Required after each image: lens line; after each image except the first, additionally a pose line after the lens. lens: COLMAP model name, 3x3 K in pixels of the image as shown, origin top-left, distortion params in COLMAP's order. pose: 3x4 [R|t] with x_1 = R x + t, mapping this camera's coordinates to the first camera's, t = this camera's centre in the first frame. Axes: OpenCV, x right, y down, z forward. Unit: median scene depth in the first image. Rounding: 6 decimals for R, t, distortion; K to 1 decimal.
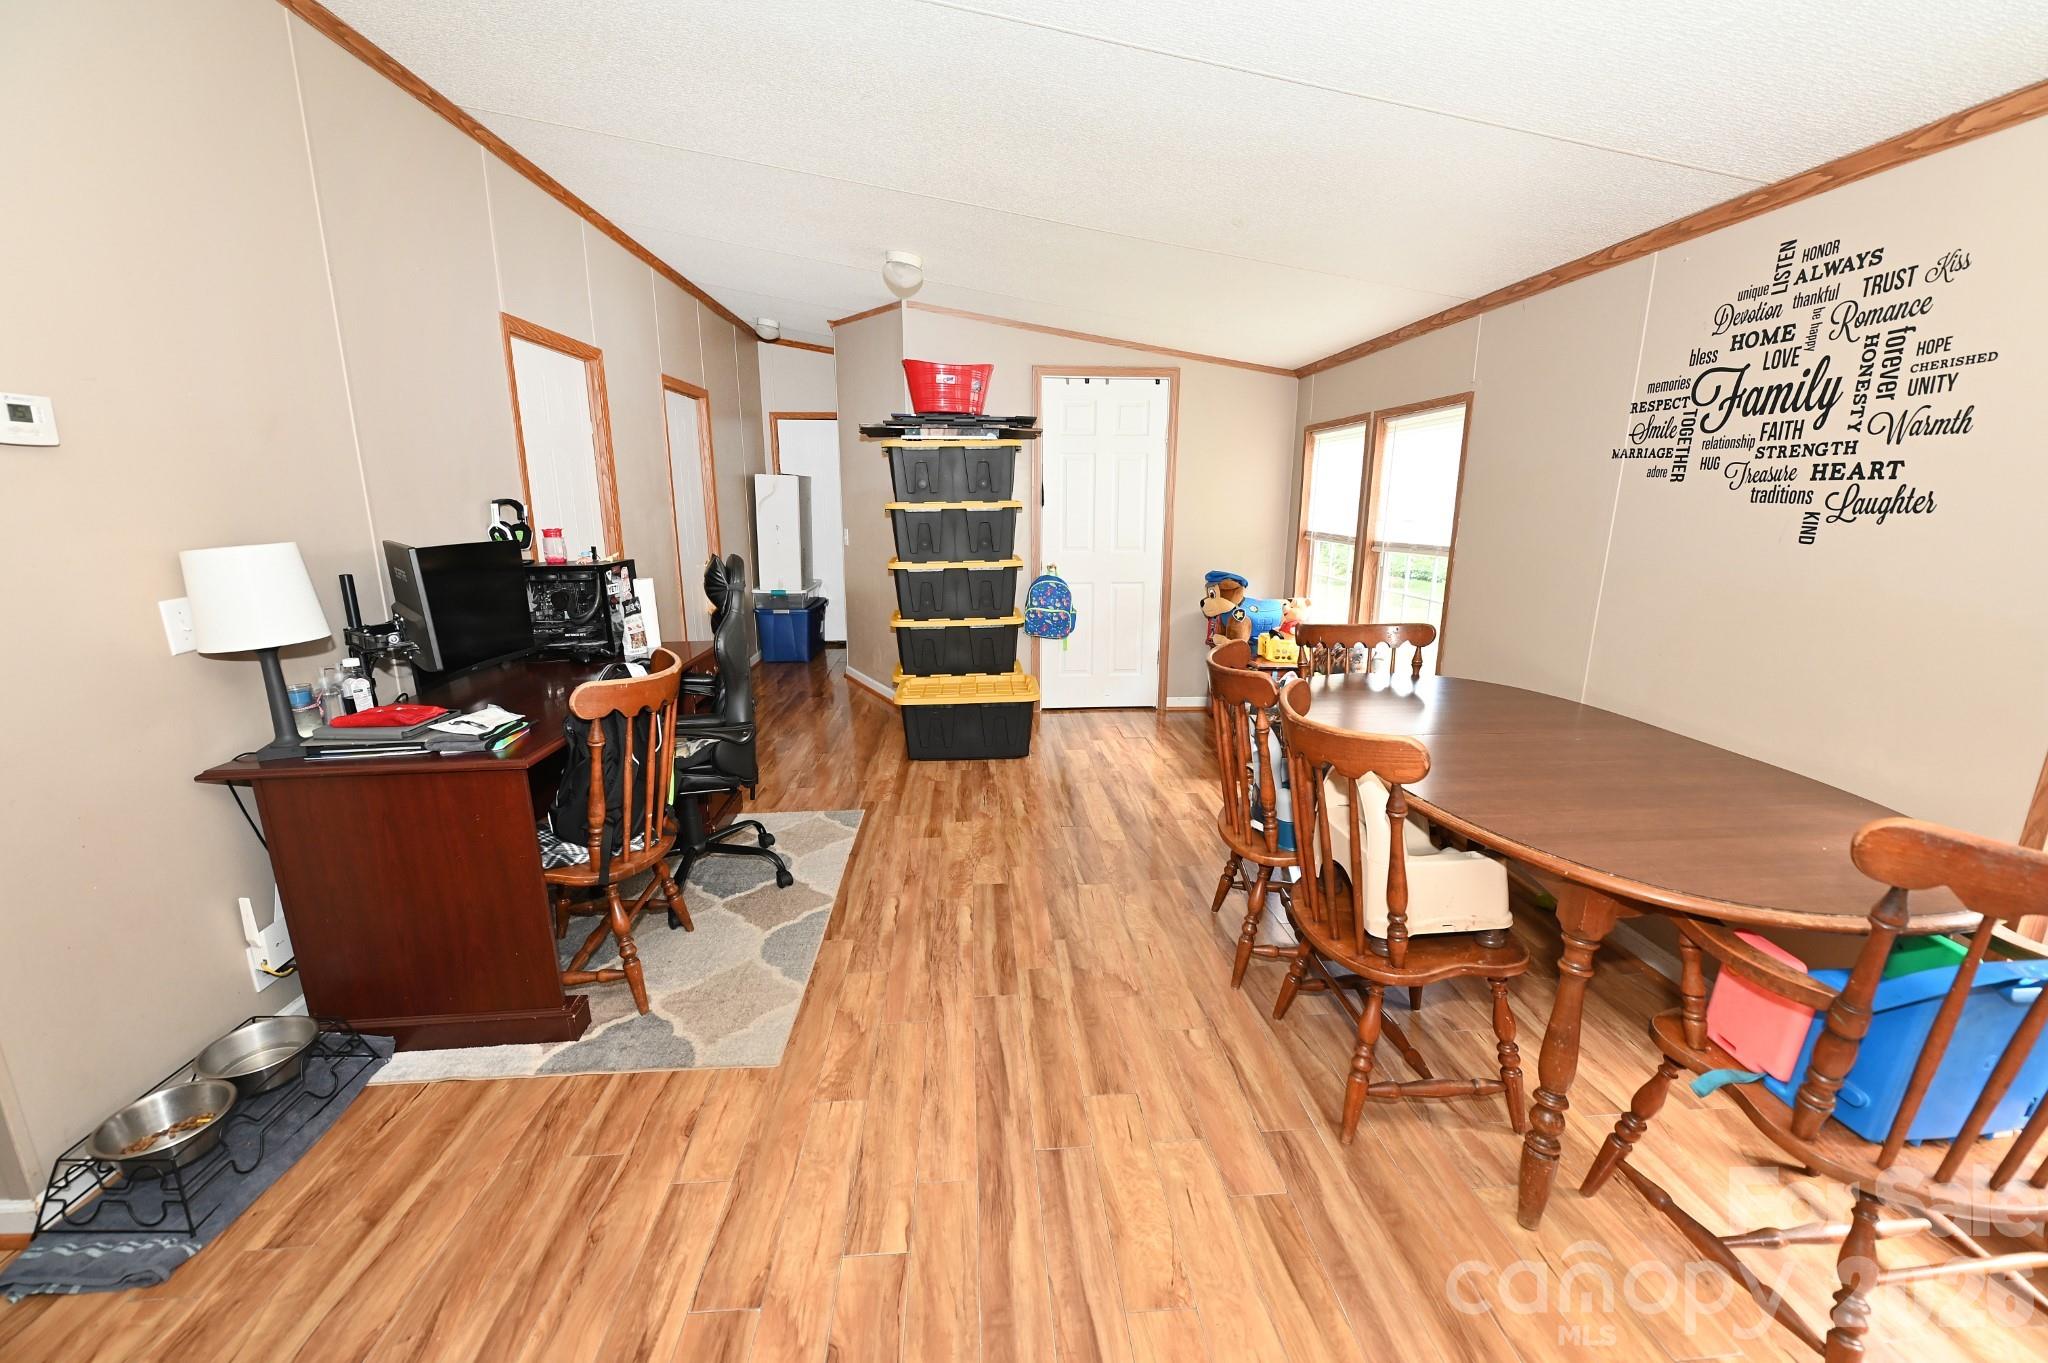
lens RADIAL K [[810.4, 0, 1029.6], [0, 810.4, 684.0], [0, 0, 1]] dist [-0.007523, -0.001138]
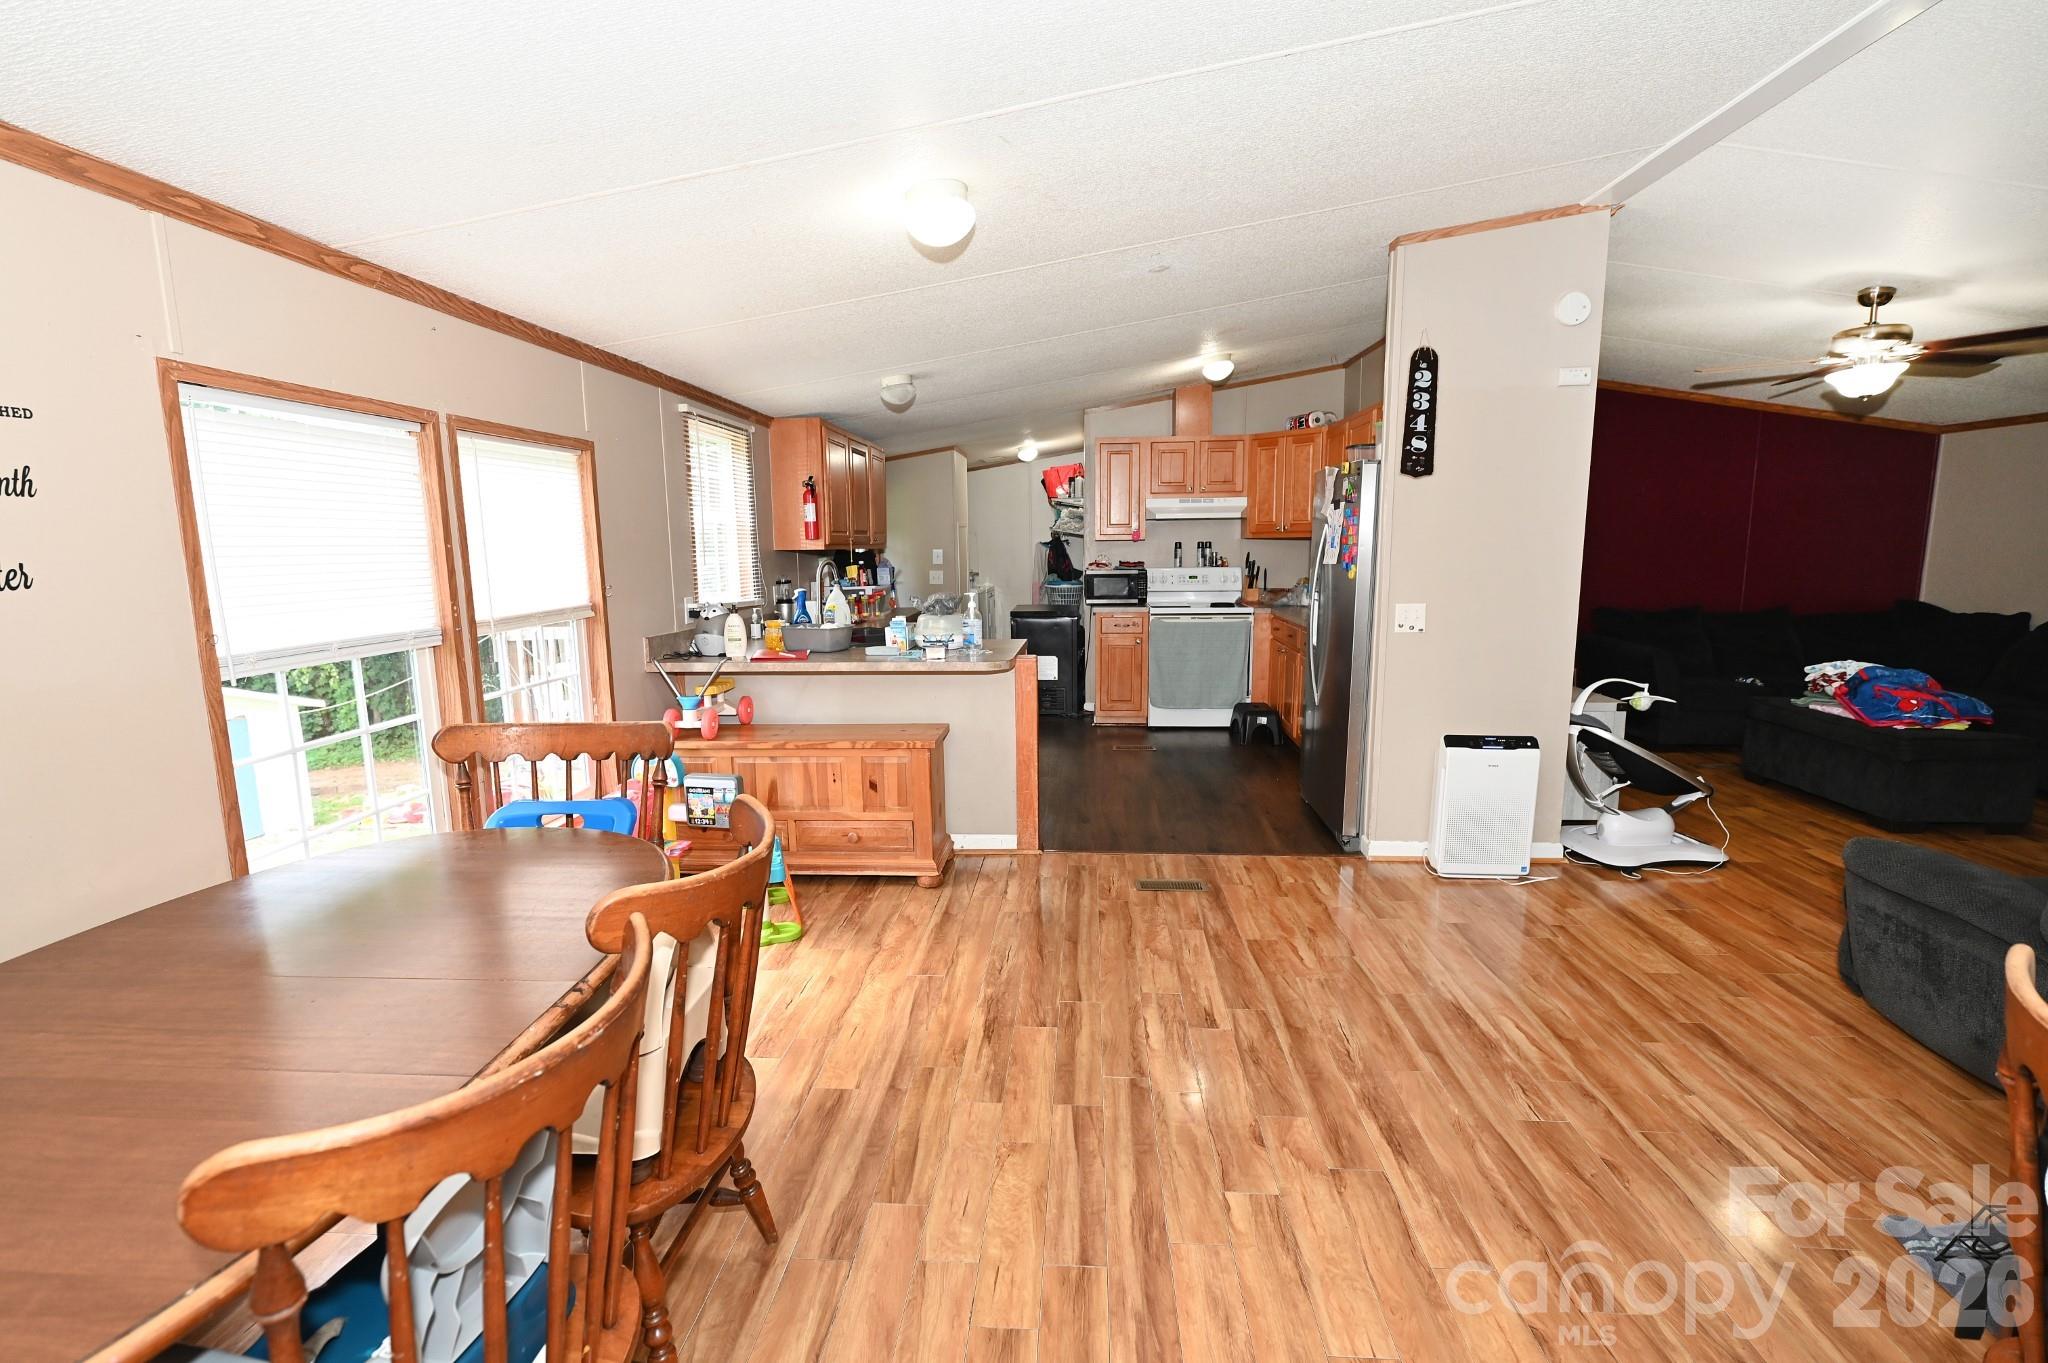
lens RADIAL K [[923.9, 0, 1022.9], [0, 923.9, 685.1], [0, 0, 1]] dist [-0.005243, -0.001139]
pose [[-0.989708, -0.012313, 0.142574, -0.031780], [0.042504, 0.926041, 0.375022, -0.344164], [-0.136647, 0.377222, -0.915986, 1.401319]]
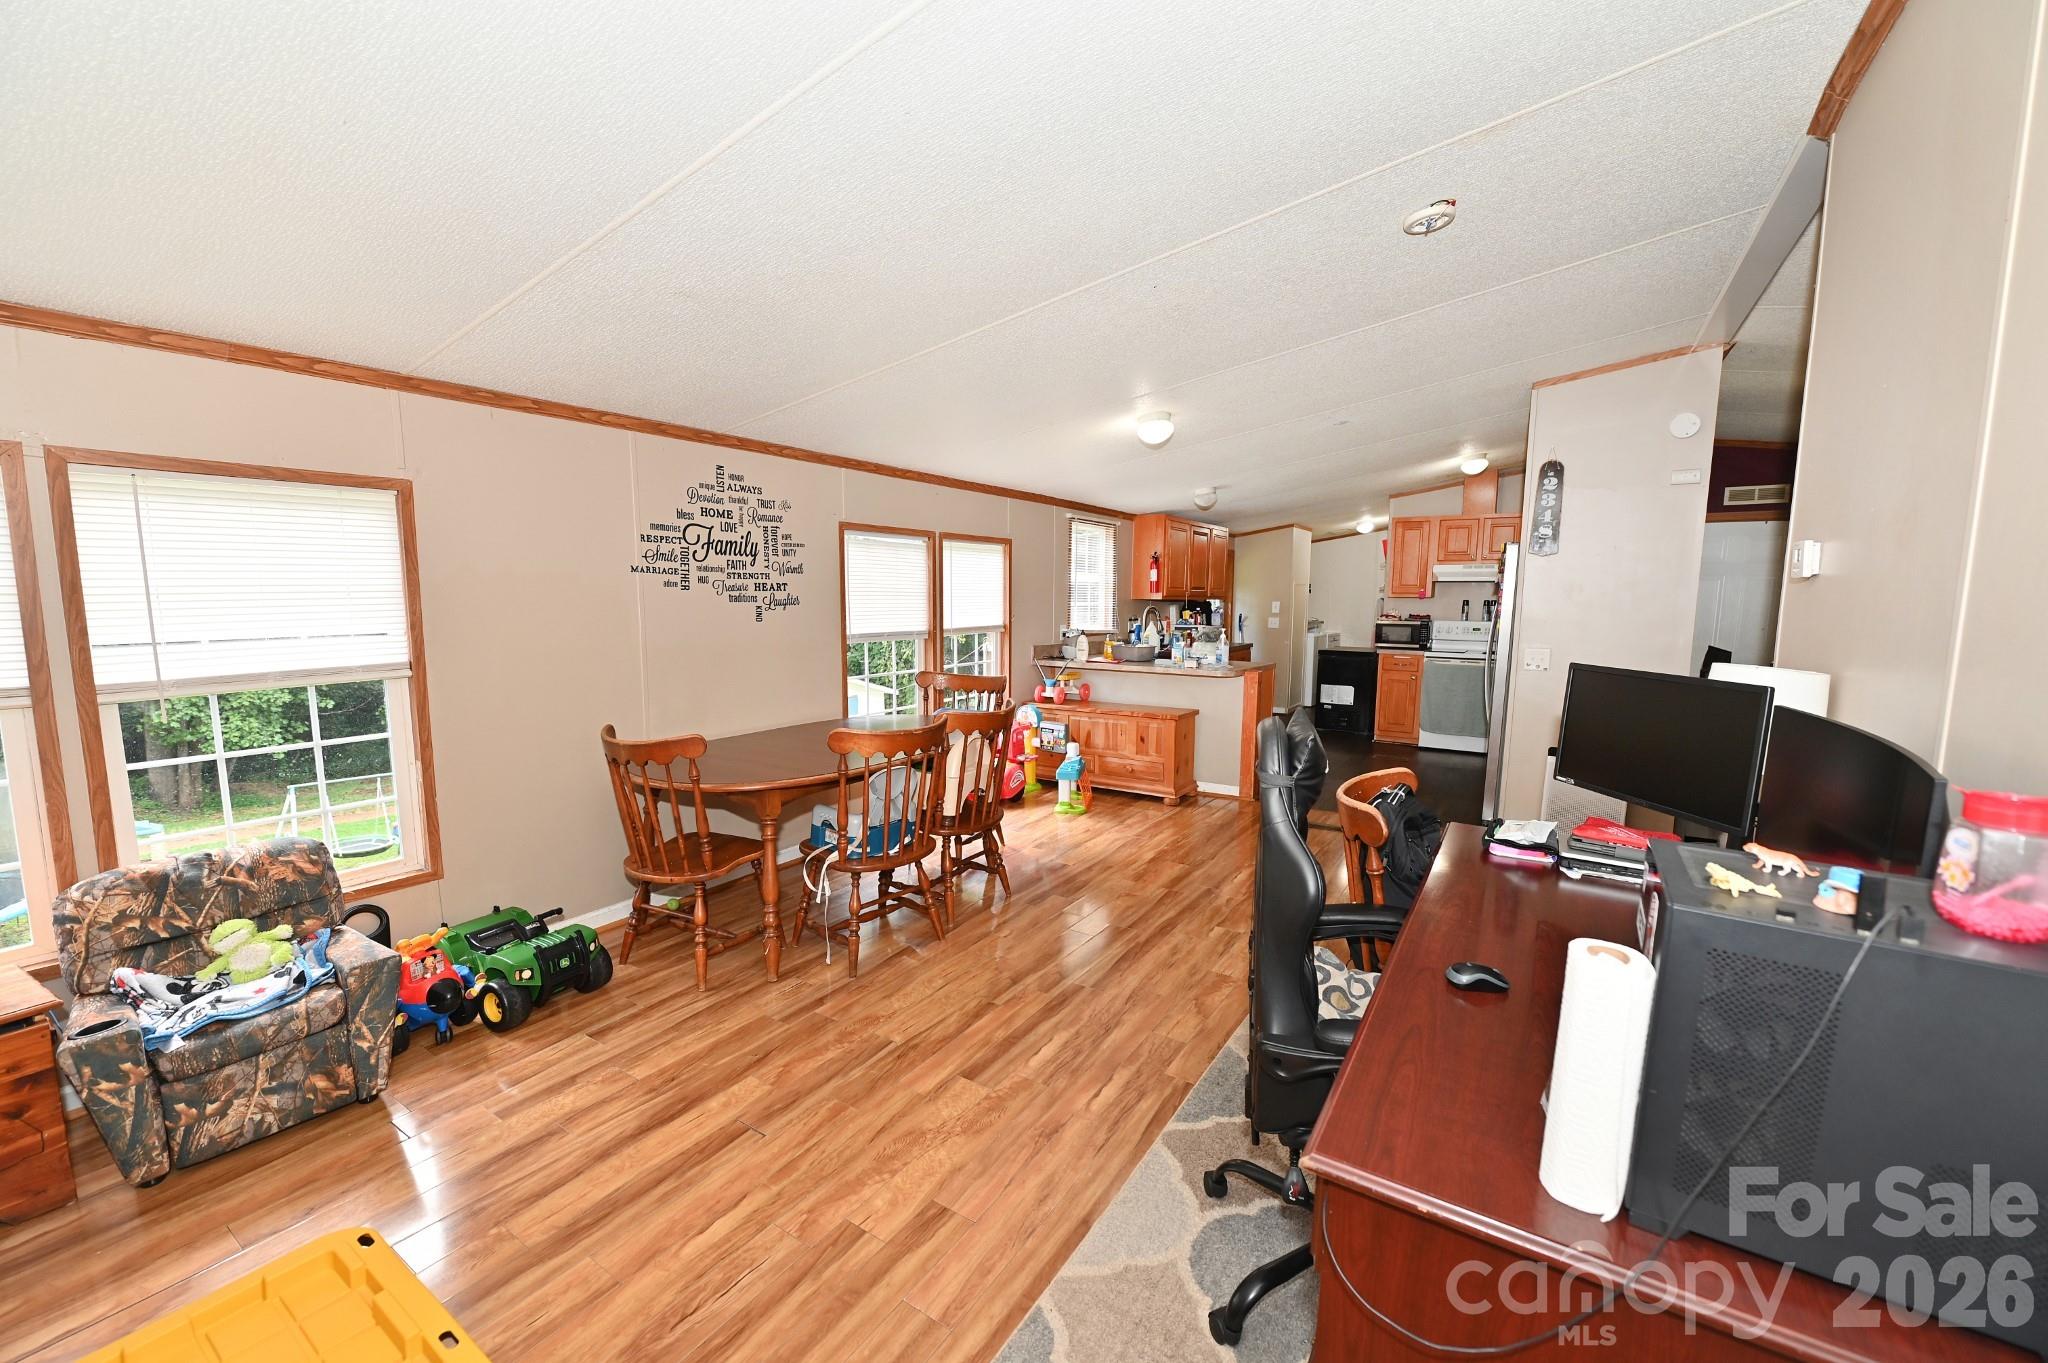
lens RADIAL K [[810.4, 0, 1030.0], [0, 810.4, 687.2], [0, 0, 1]] dist [-0.007523, -0.001138]
pose [[-0.798827, -0.076213, 0.596714, -0.743236], [0.129796, 0.946741, 0.294678, -0.484839], [-0.587391, 0.312848, -0.746390, 1.986785]]
